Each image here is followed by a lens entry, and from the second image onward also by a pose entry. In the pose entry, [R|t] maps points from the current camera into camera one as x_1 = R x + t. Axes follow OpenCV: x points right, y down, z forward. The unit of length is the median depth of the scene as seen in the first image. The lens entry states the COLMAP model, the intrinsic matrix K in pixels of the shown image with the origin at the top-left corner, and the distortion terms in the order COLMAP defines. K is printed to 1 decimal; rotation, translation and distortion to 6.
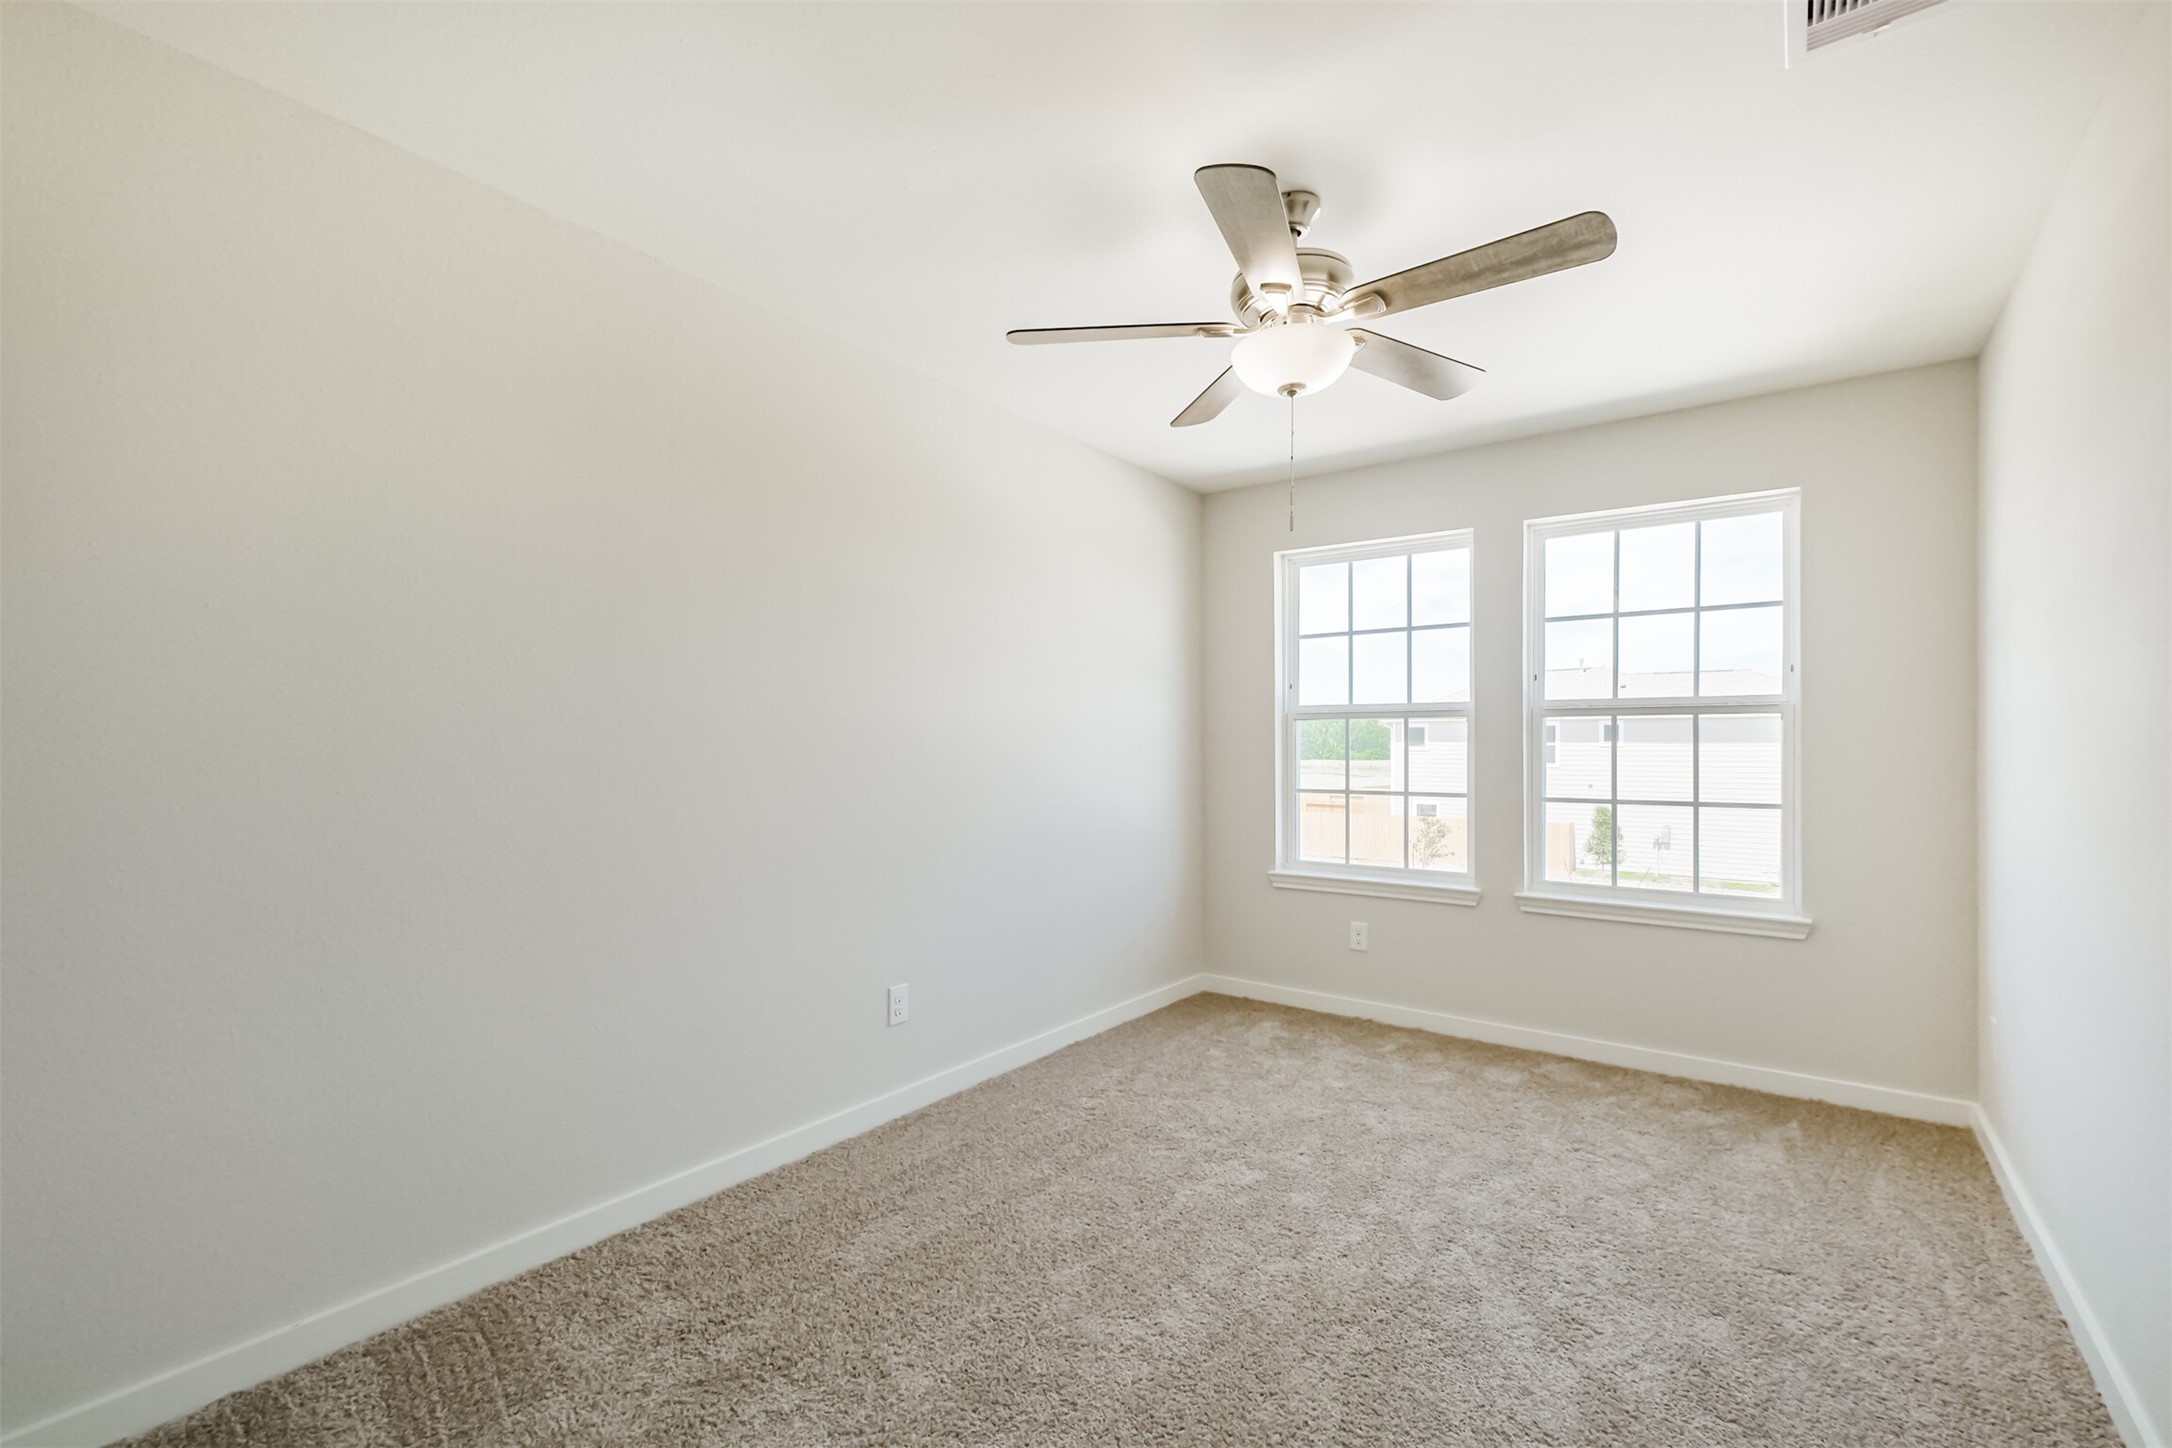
lens RADIAL K [[967.6, 0, 1097.5], [0, 967.6, 732.0], [0, 0, 1]] dist [-0.004379, 0.001321]
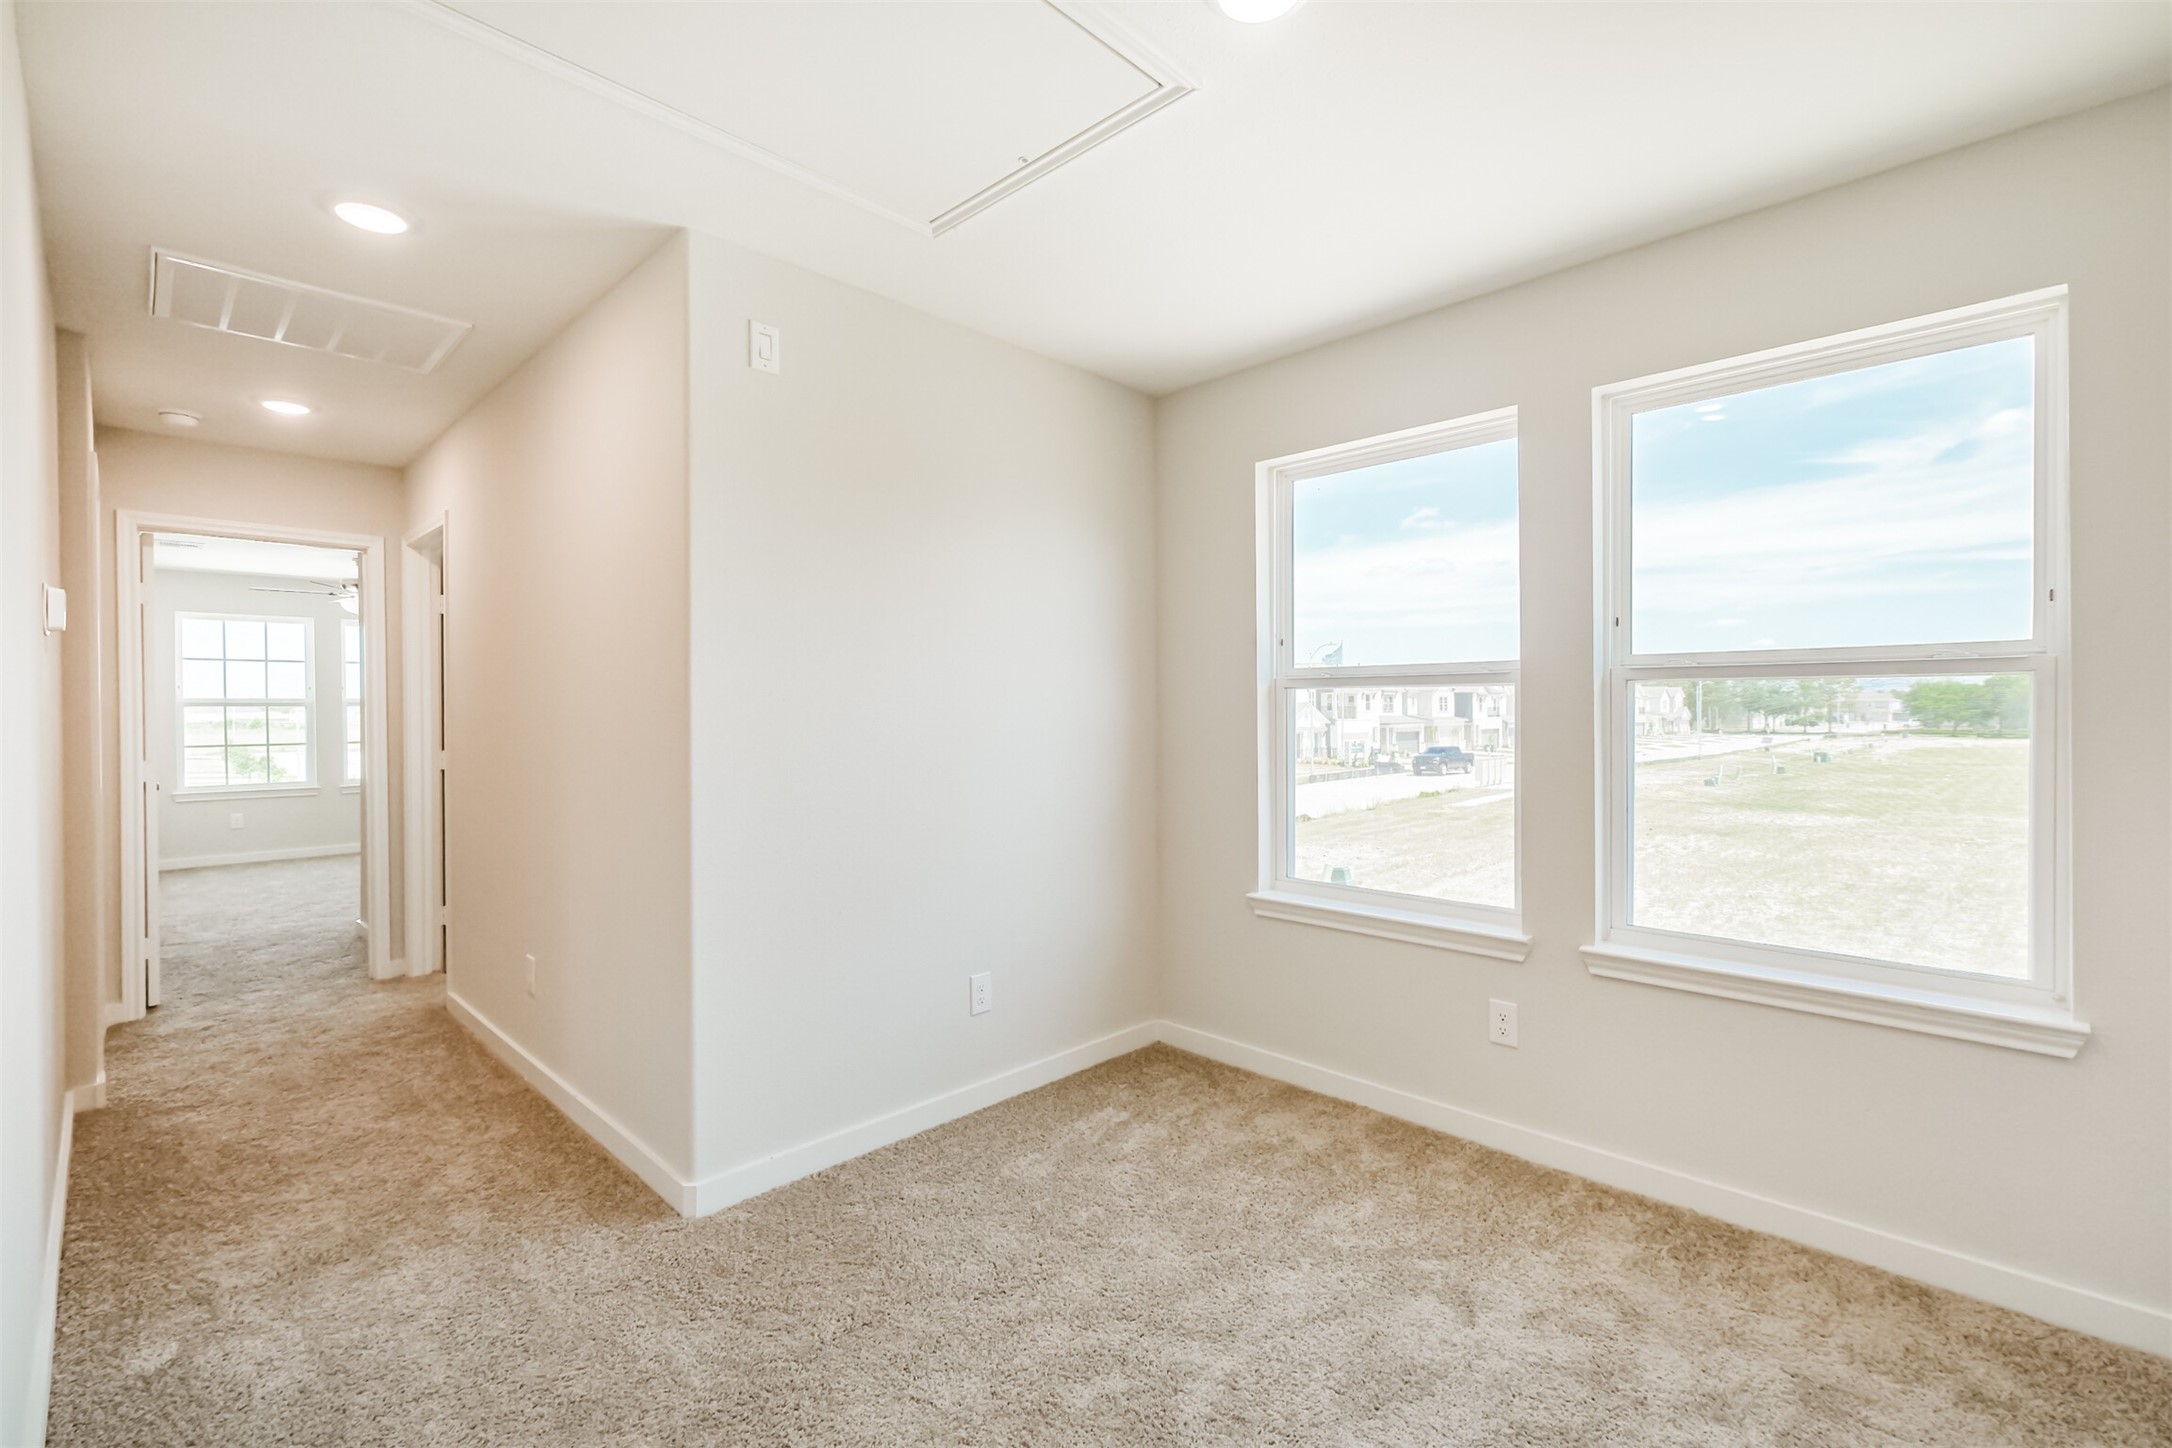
lens RADIAL K [[967.6, 0, 1072.0], [0, 967.6, 716.7], [0, 0, 1]] dist [-0.004379, 0.001321]
pose [[0.985738, -0.000783, -0.168286, 0.196904], [0.001657, 0.999986, 0.005051, 0.003407], [0.168280, -0.005258, 0.985725, 0.274456]]
